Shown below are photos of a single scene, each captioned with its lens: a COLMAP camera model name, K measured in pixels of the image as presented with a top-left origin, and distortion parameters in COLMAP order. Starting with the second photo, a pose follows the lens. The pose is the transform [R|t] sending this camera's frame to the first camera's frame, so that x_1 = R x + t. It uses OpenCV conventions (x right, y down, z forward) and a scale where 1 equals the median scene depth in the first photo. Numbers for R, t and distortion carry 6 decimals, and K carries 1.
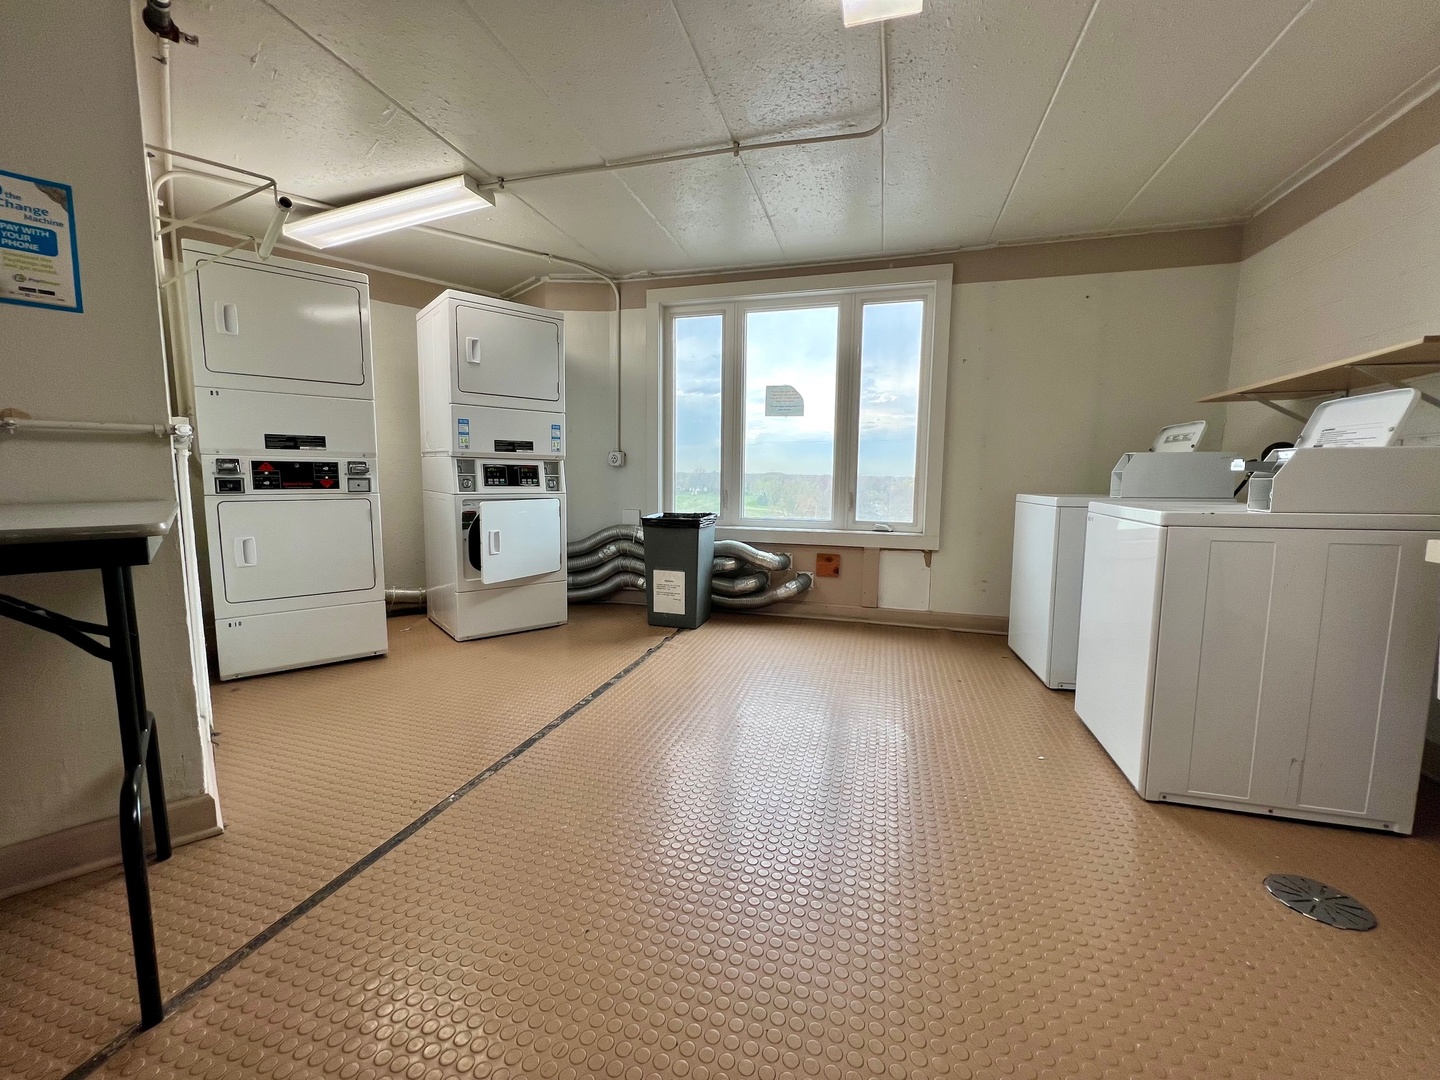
lens RADIAL K [[574.6, 0, 716.1], [0, 574.6, 535.3], [0, 0, 1]] dist [-0.001310, -0.000273]
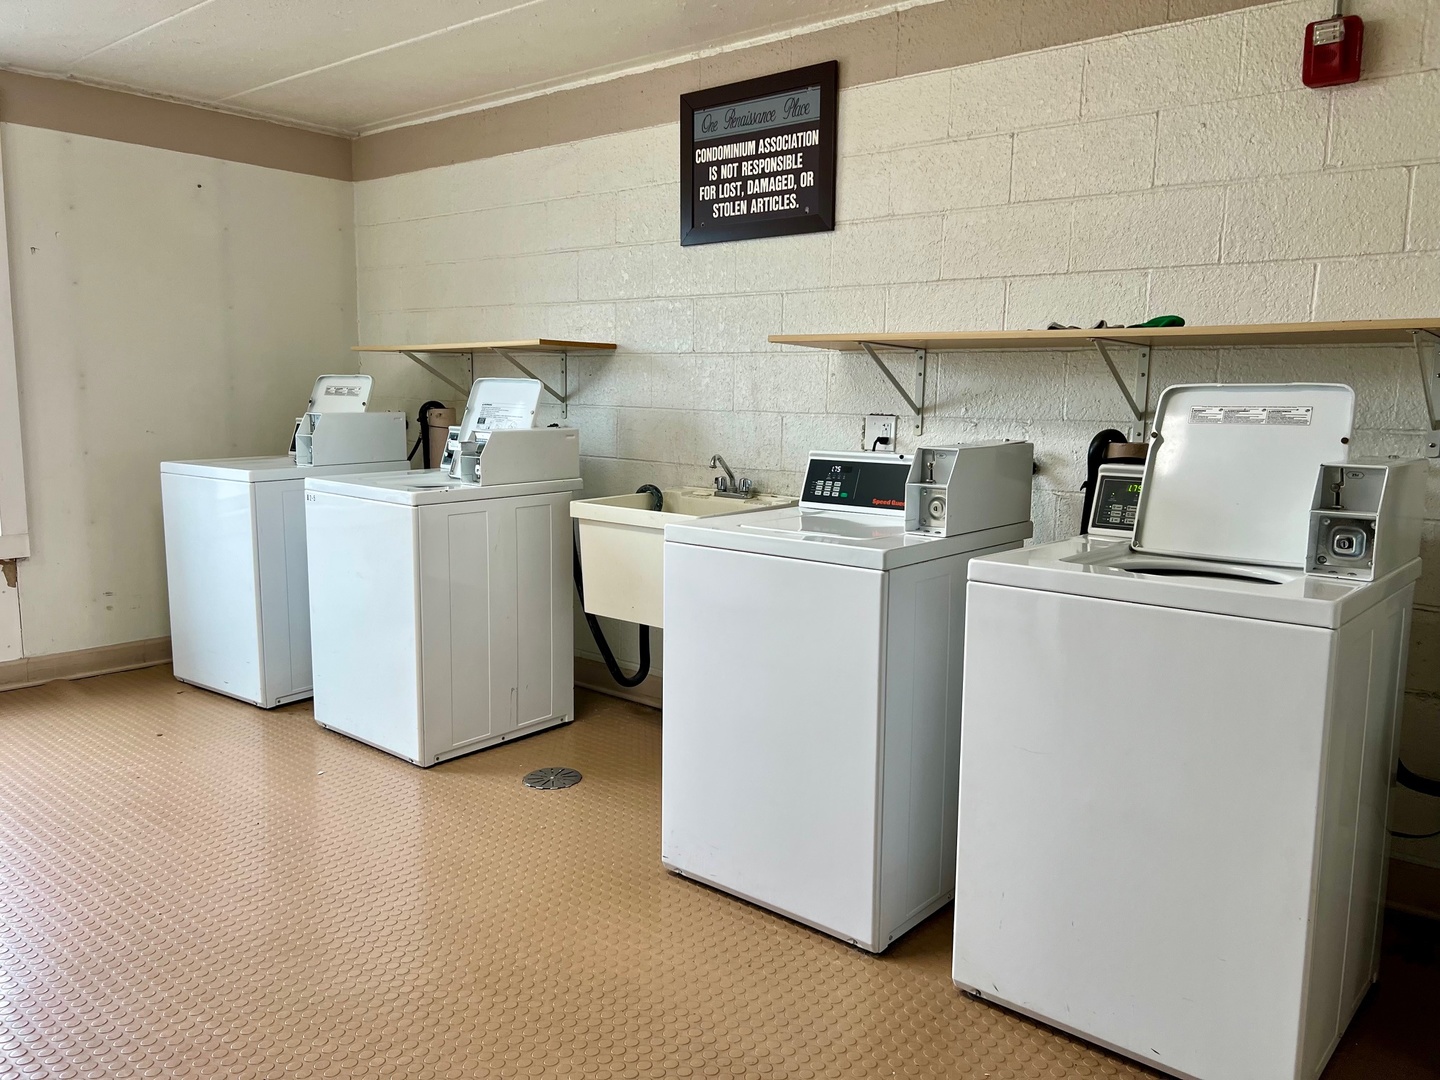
lens RADIAL K [[1081.1, 0, 723.6], [0, 1081.1, 548.6], [0, 0, 1]] dist [0.023562, -0.005043]
pose [[0.406214, -0.138148, 0.903275, -0.574647], [0.083783, 0.989973, 0.113730, -0.084531], [-0.909929, 0.029481, 0.413716, -0.243799]]
